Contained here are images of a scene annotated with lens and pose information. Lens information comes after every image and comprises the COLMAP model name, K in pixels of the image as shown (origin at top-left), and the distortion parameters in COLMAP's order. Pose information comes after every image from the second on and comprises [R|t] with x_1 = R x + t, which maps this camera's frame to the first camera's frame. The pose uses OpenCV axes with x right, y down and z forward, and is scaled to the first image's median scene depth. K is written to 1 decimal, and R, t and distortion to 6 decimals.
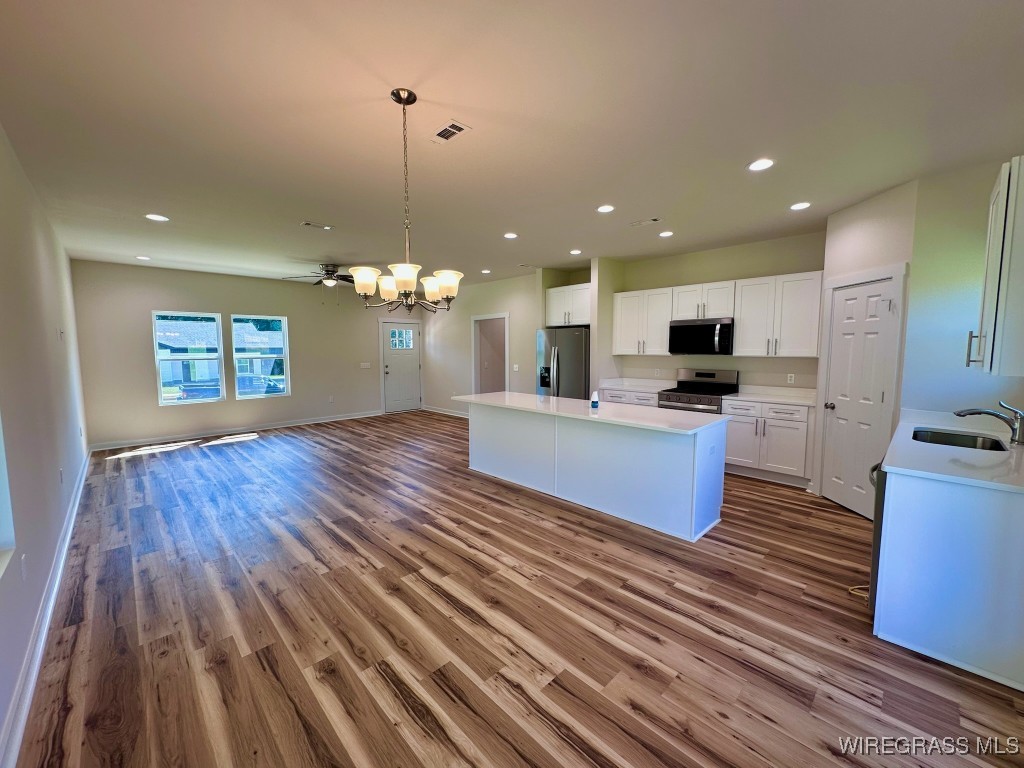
lens RADIAL K [[408.3, 0, 512.0], [0, 408.3, 384.0], [0, 0, 1]] dist [-0.001002, -0.000039]
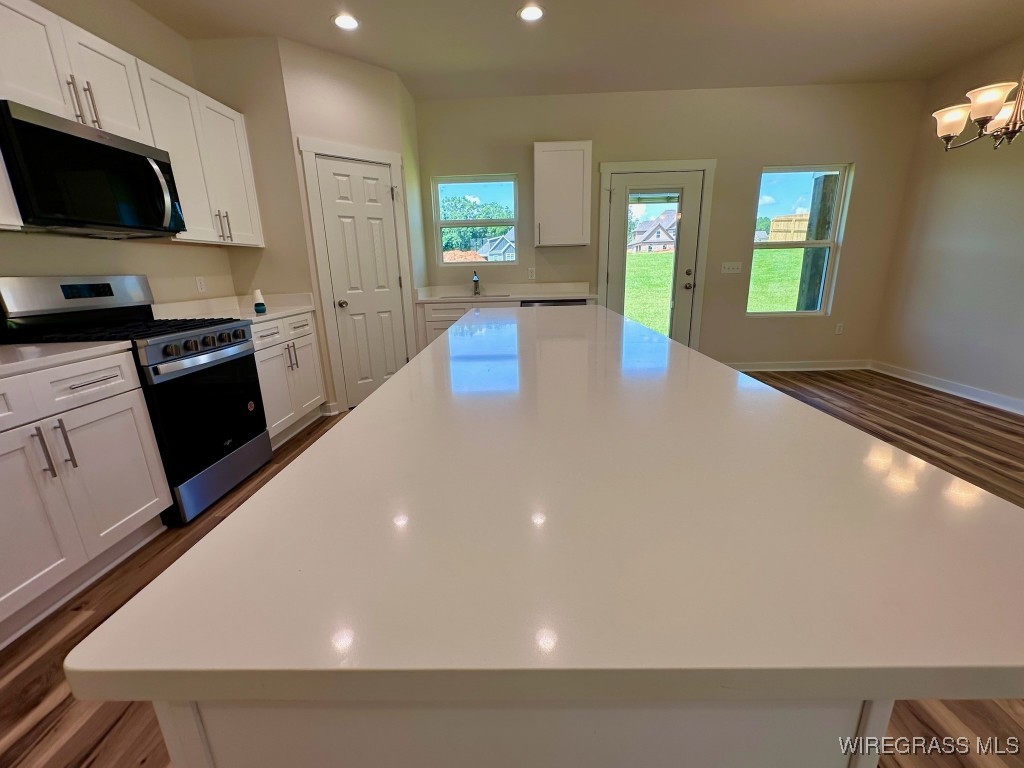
lens RADIAL K [[425.6, 0, 512.0], [0, 425.6, 384.0], [0, 0, 1]] dist [-0.001420, 0.000279]
pose [[-0.694413, -0.172648, 0.698559, -0.108790], [0.089442, 0.942553, 0.321861, -0.037468], [-0.713997, 0.285985, -0.639078, 1.173039]]
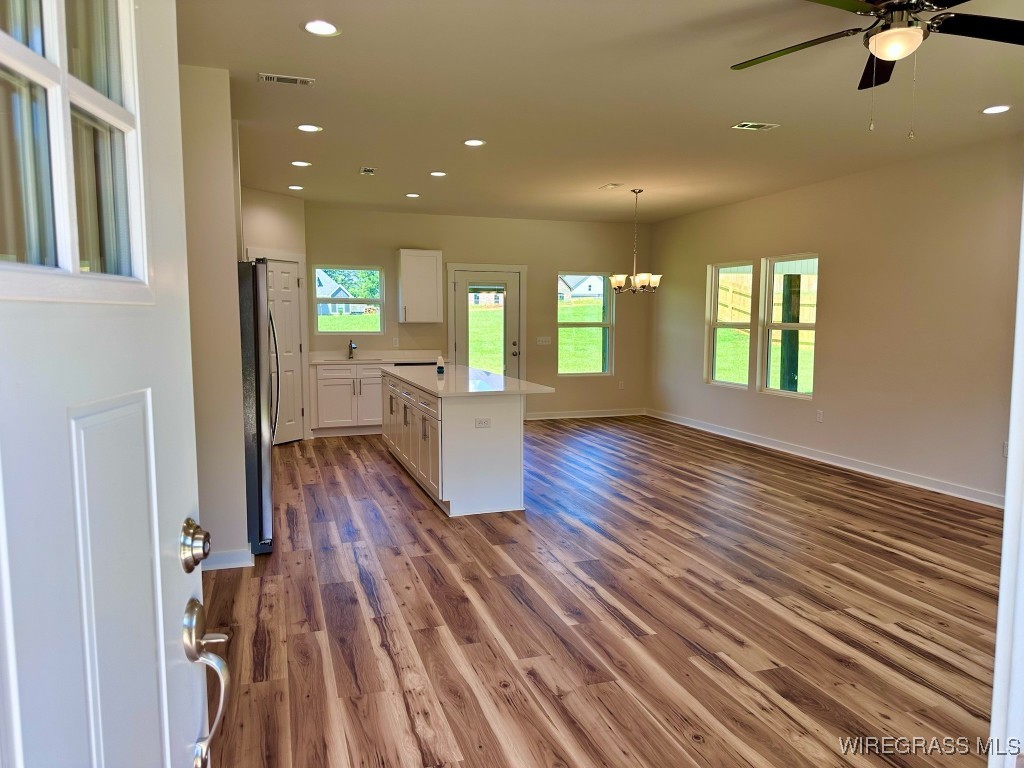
lens RADIAL K [[700.6, 0, 512.0], [0, 700.6, 384.0], [0, 0, 1]] dist [0.151724, 0.000236]
pose [[-0.899599, -0.040265, 0.434856, -0.591170], [0.038633, 0.984499, 0.171080, -0.172801], [-0.435004, 0.170703, -0.884100, 2.099858]]
